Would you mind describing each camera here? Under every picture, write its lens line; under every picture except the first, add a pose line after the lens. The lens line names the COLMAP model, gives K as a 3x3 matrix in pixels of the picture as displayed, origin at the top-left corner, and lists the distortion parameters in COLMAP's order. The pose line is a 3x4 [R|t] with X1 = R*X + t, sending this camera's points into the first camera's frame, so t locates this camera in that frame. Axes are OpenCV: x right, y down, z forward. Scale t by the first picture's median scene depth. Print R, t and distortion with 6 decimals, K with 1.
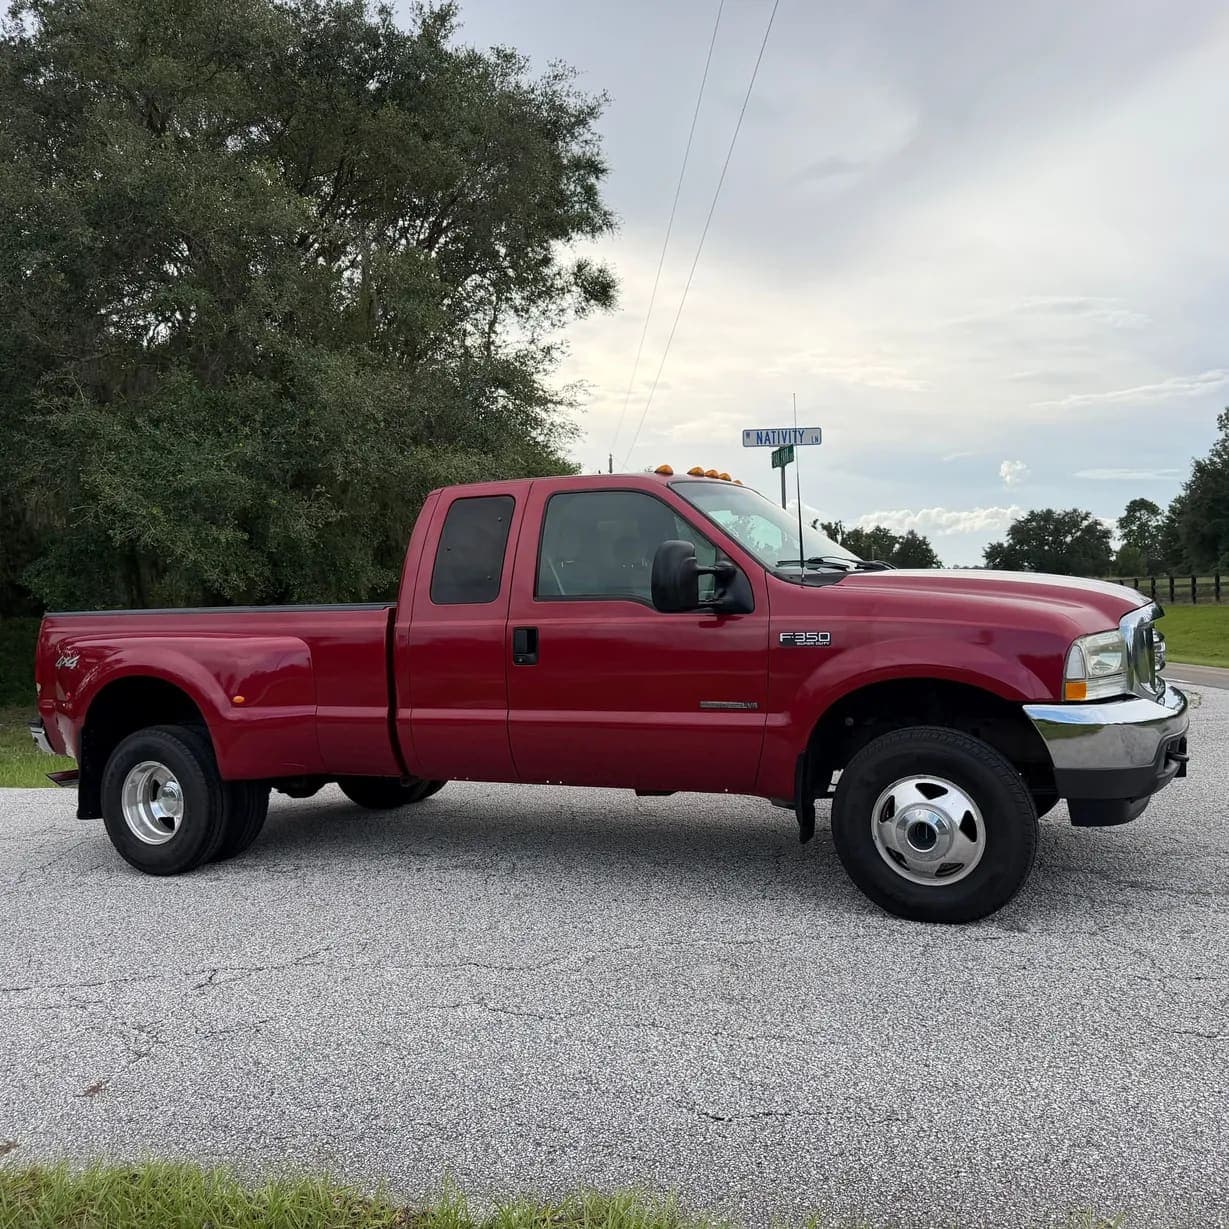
lens RADIAL K [[1166.0, 0, 581.1], [0, 1166.0, 631.5], [0, 0, 1]] dist [0.005525, 0.000000]
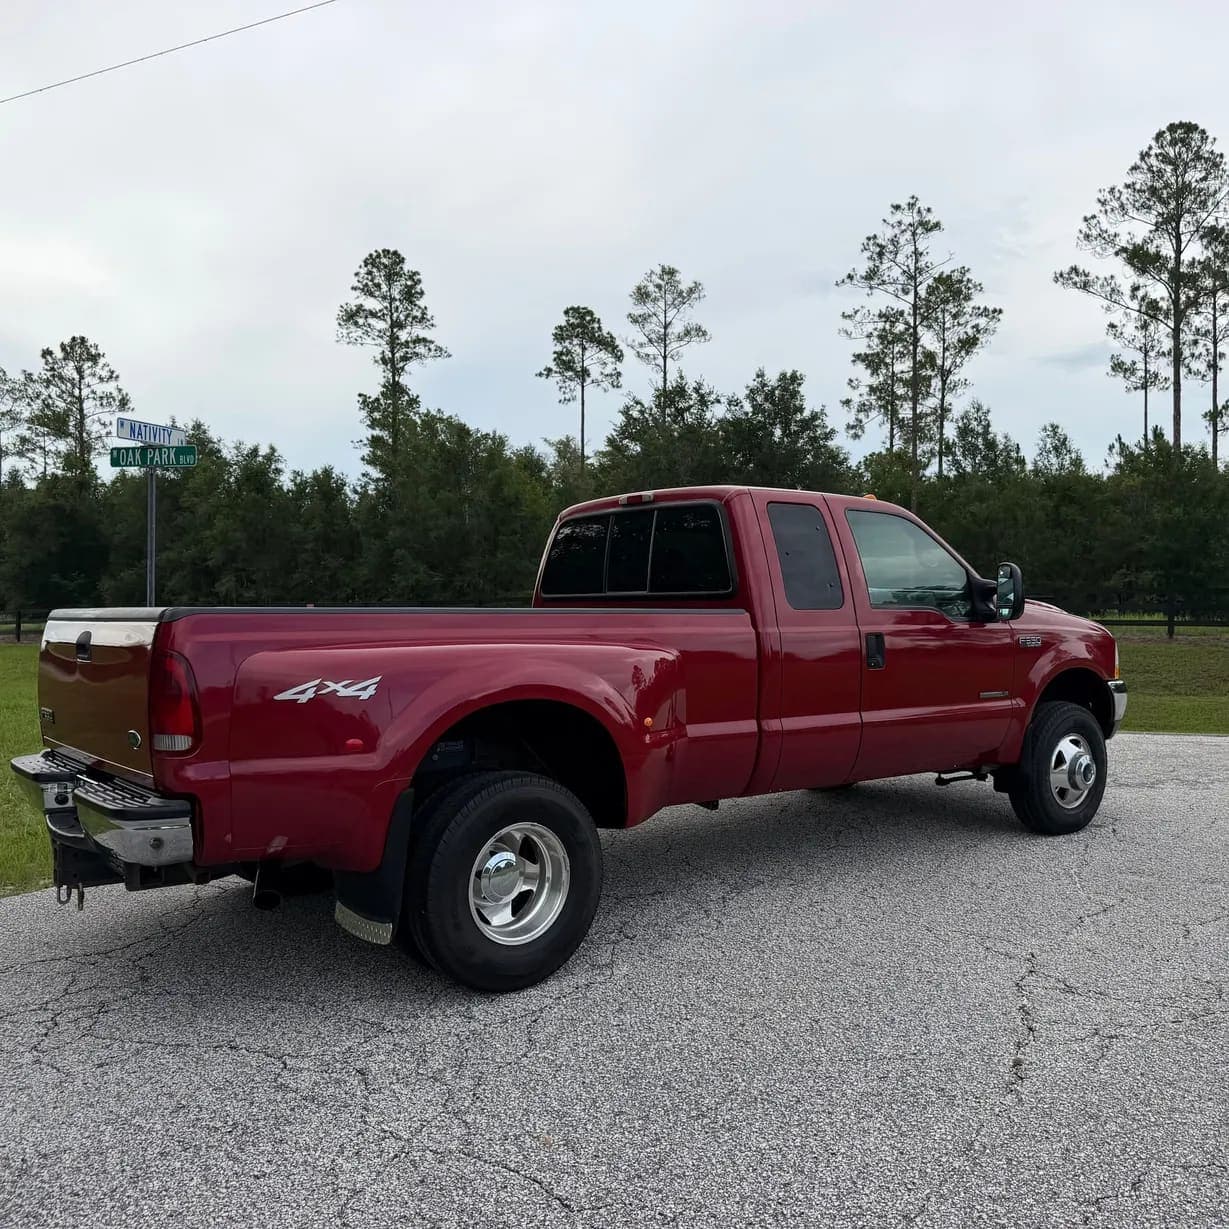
lens RADIAL K [[1166.0, 0, 631.7], [0, 1166.0, 624.0], [0, 0, 1]] dist [0.005525, 0.000000]
pose [[0.405460, 0.026893, 0.913717, -0.880035], [0.012752, 0.999303, -0.035071, 0.017394], [-0.914024, 0.025872, 0.404835, 0.608181]]
